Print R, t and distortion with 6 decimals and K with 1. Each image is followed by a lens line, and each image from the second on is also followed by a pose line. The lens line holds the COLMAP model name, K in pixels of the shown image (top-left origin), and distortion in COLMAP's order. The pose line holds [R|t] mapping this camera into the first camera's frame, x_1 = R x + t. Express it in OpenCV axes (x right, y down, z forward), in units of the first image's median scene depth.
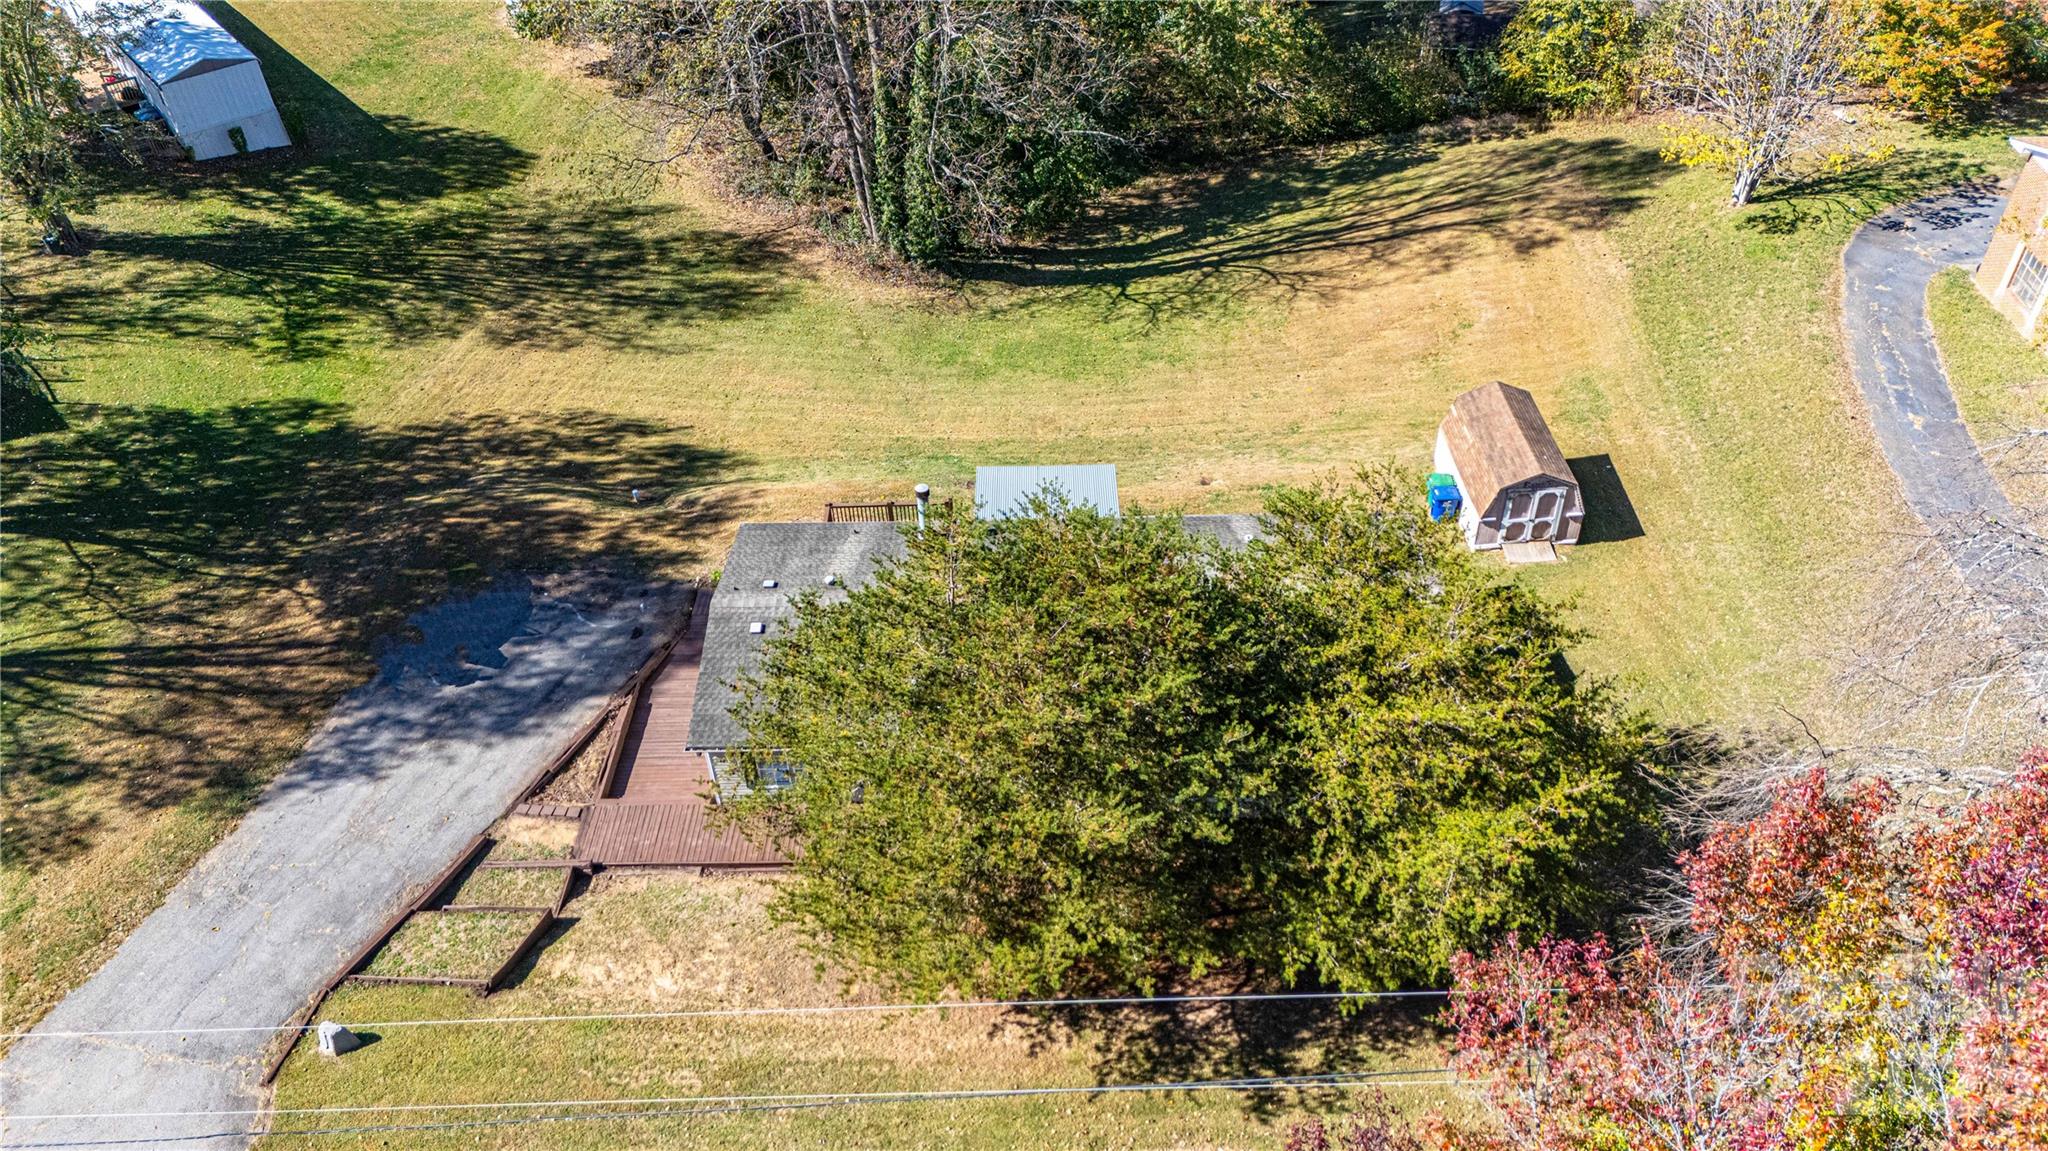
lens RADIAL K [[1384.2, 0, 1024.0], [0, 1384.2, 575.5], [0, 0, 1]] dist [0.002595, 0.000918]
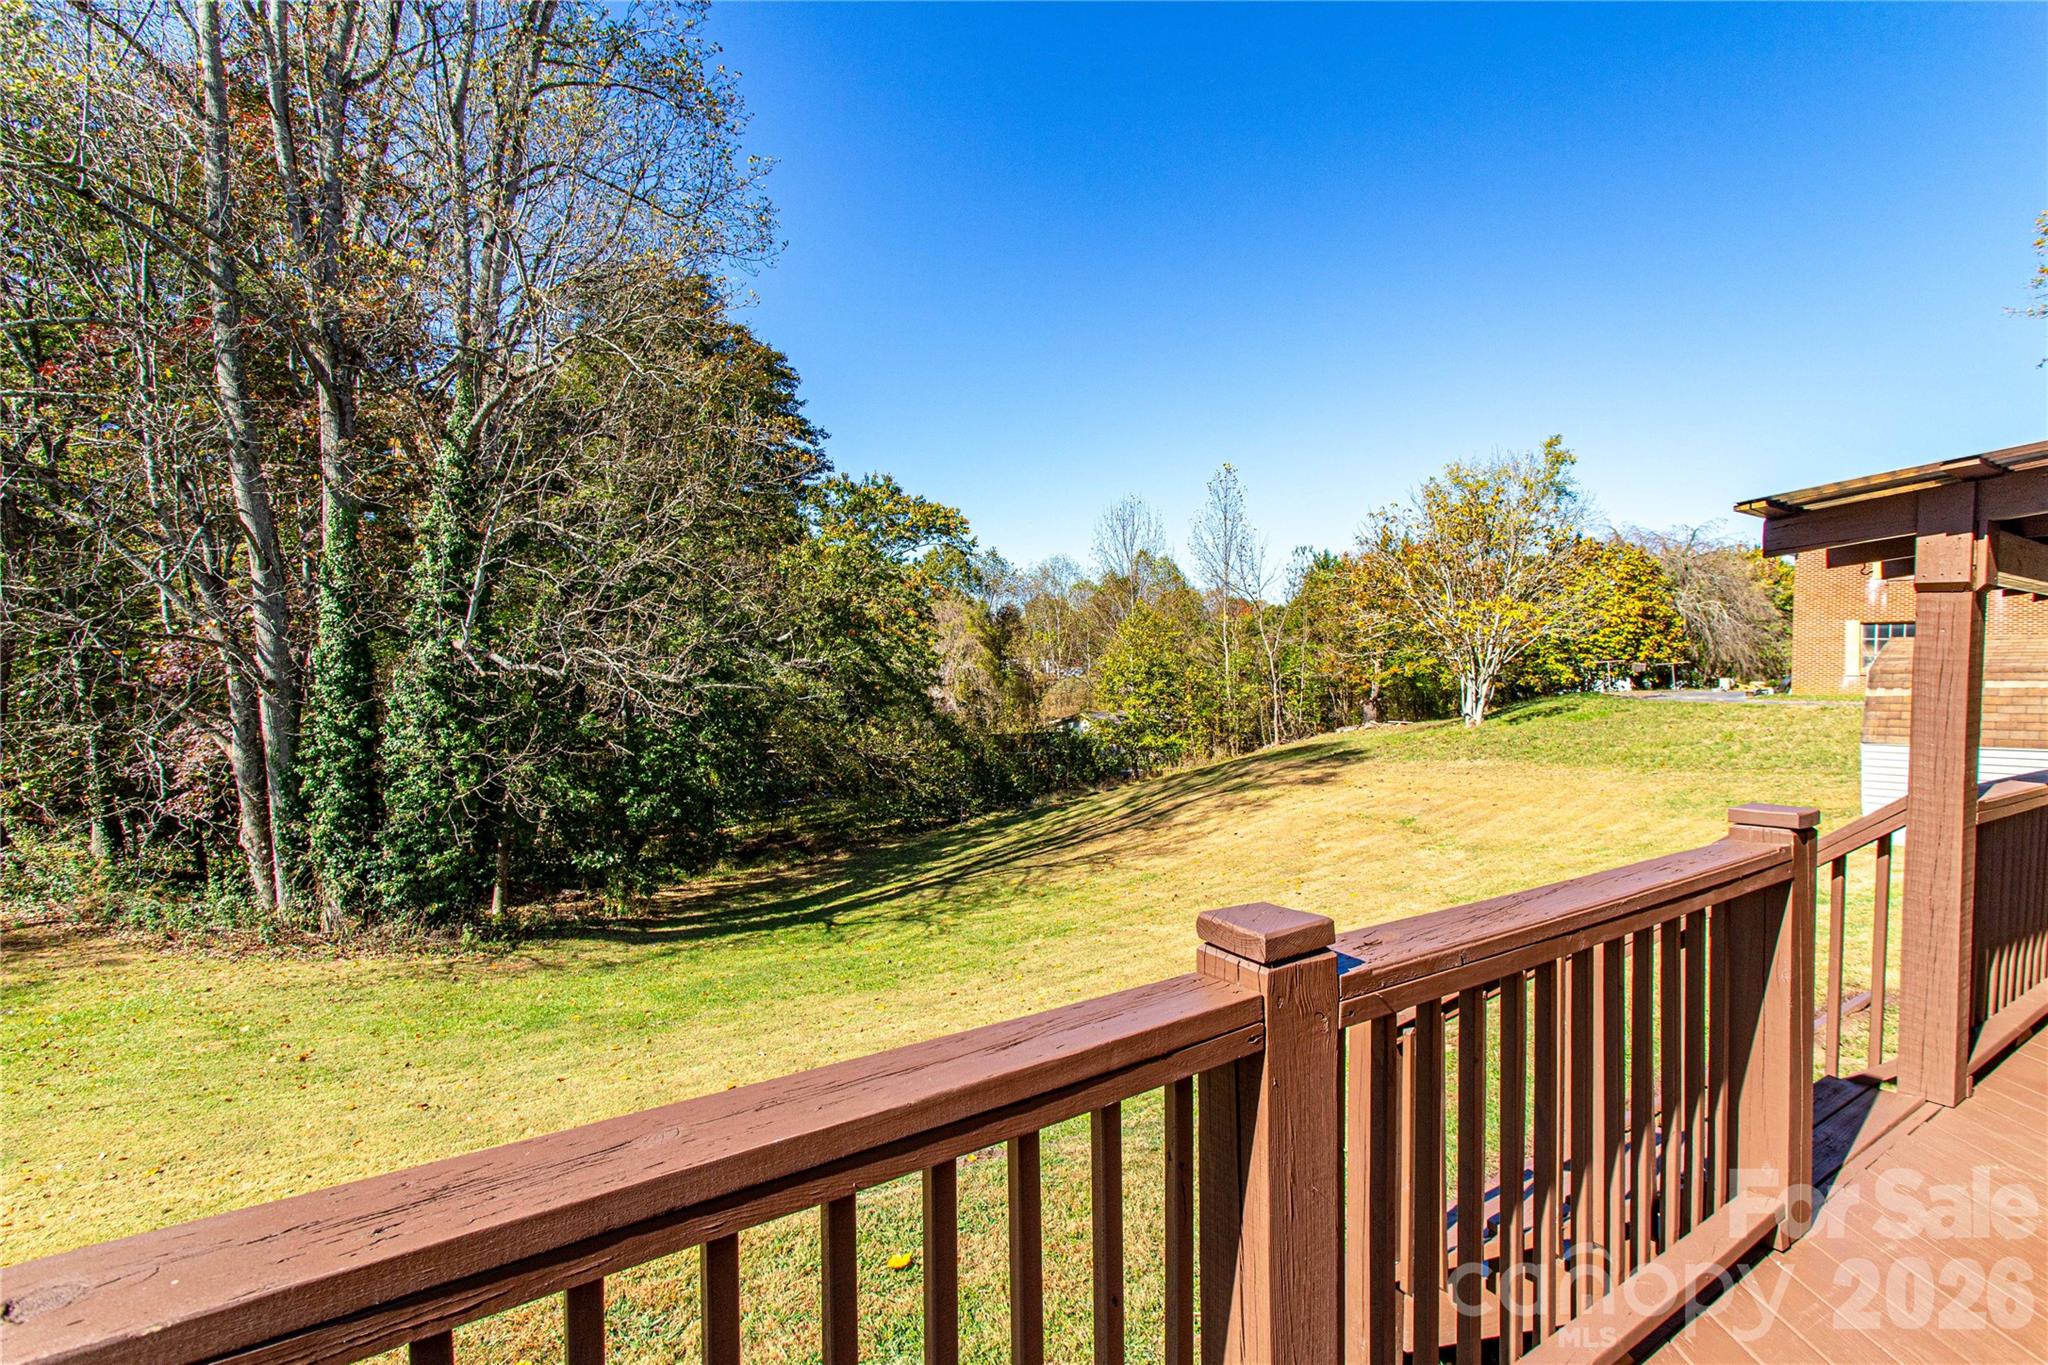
lens RADIAL K [[947.8, 0, 1024.0], [0, 947.8, 682.5], [0, 0, 1]] dist [0.025361, -0.000091]
pose [[0.836837, 0.018745, 0.547132, -0.082451], [0.348913, 0.751870, -0.559421, -0.033877], [-0.421858, 0.659045, 0.622652, 0.687447]]
